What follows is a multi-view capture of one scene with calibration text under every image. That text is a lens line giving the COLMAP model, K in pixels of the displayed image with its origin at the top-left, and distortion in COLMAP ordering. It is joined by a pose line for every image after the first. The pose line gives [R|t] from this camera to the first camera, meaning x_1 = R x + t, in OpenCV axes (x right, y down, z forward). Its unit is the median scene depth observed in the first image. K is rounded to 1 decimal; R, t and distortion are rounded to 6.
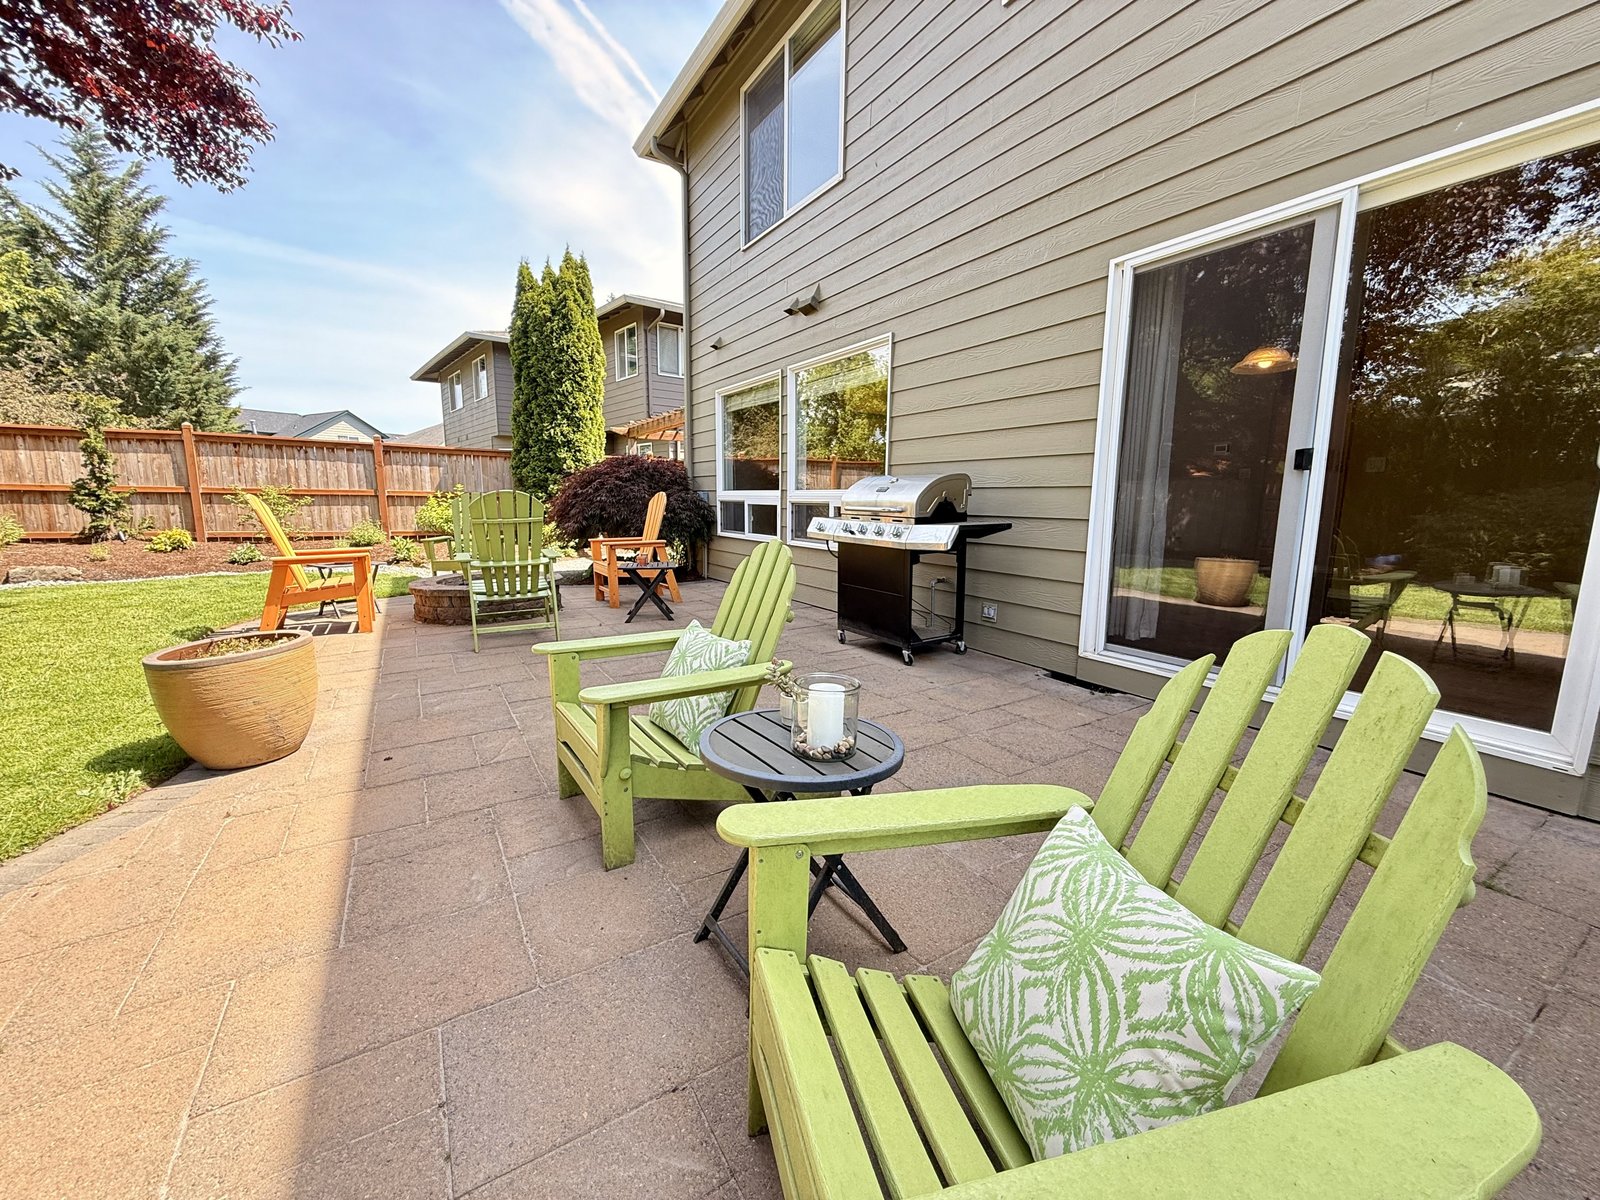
lens RADIAL K [[638.9, 0, 798.2], [0, 638.9, 592.7], [0, 0, 1]] dist [-0.001151, 0.000076]
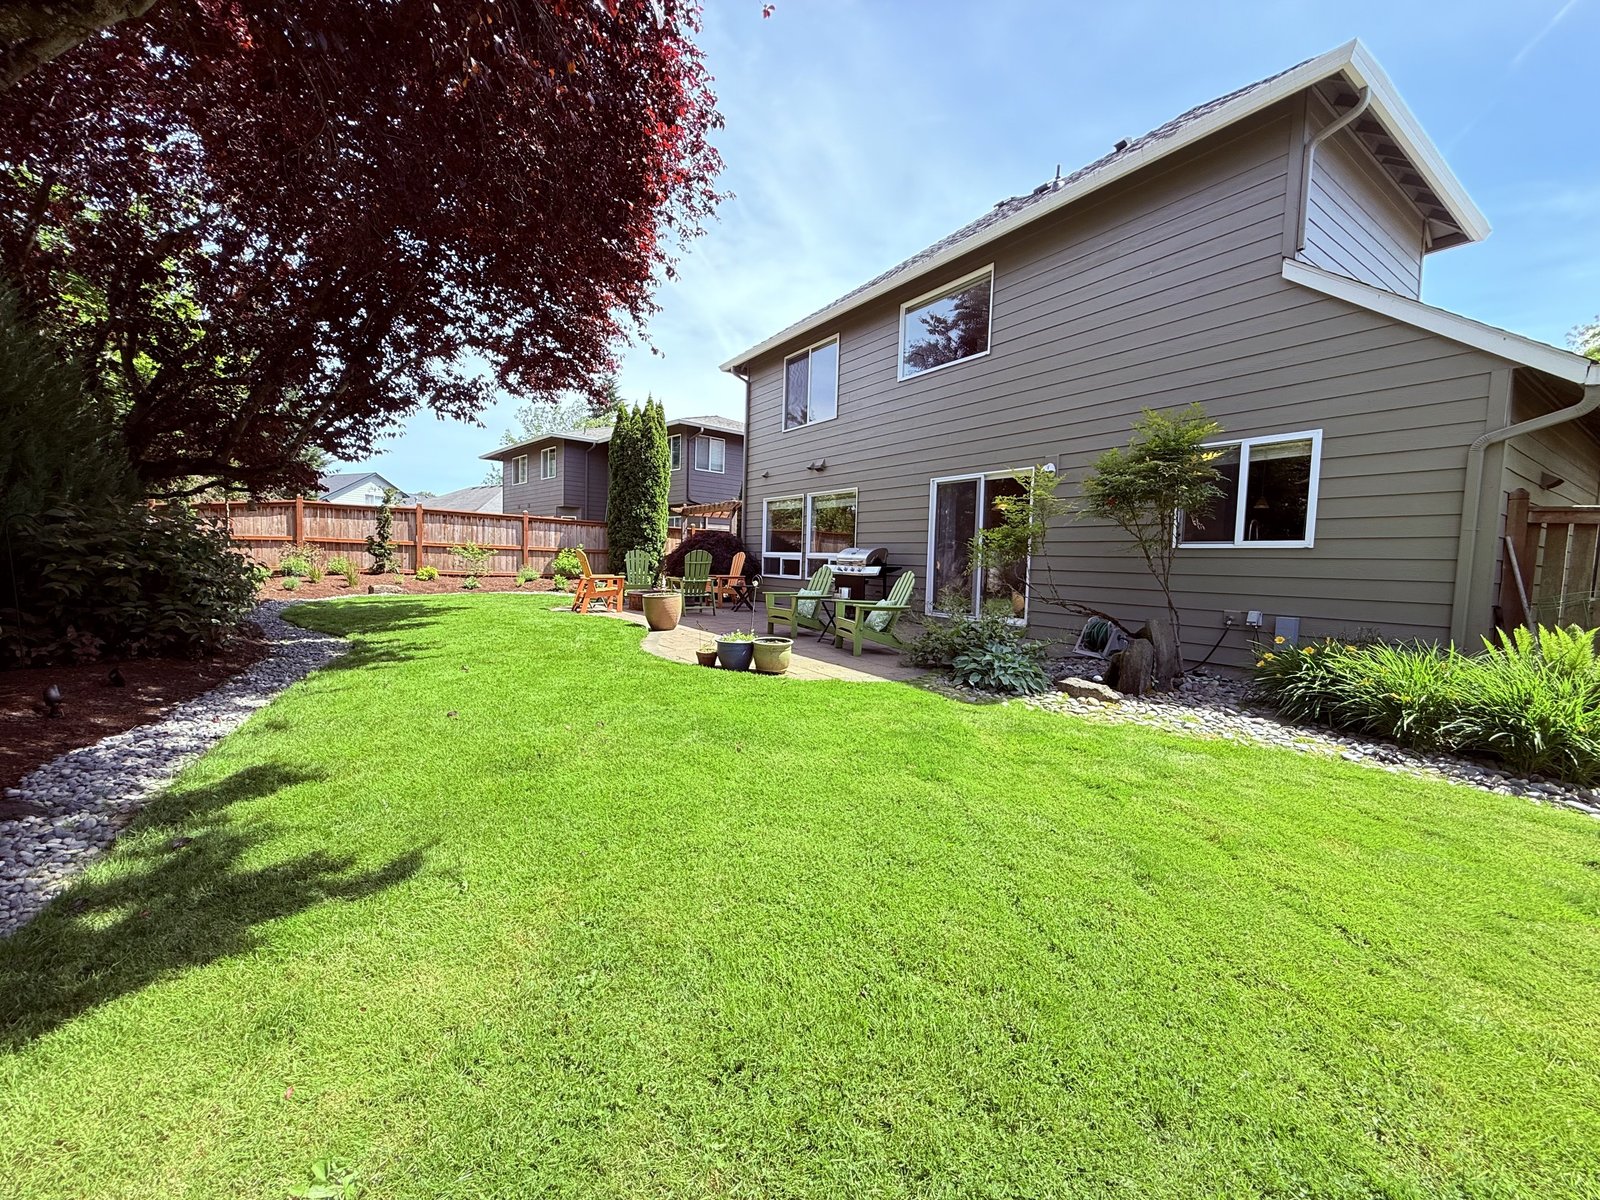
lens RADIAL K [[638.9, 0, 798.7], [0, 638.9, 602.6], [0, 0, 1]] dist [-0.001151, 0.000076]
pose [[0.998325, 0.017194, 0.055243, -0.123000], [-0.012716, 0.996680, -0.080417, 0.132545], [-0.056443, 0.079580, 0.995229, -0.823793]]
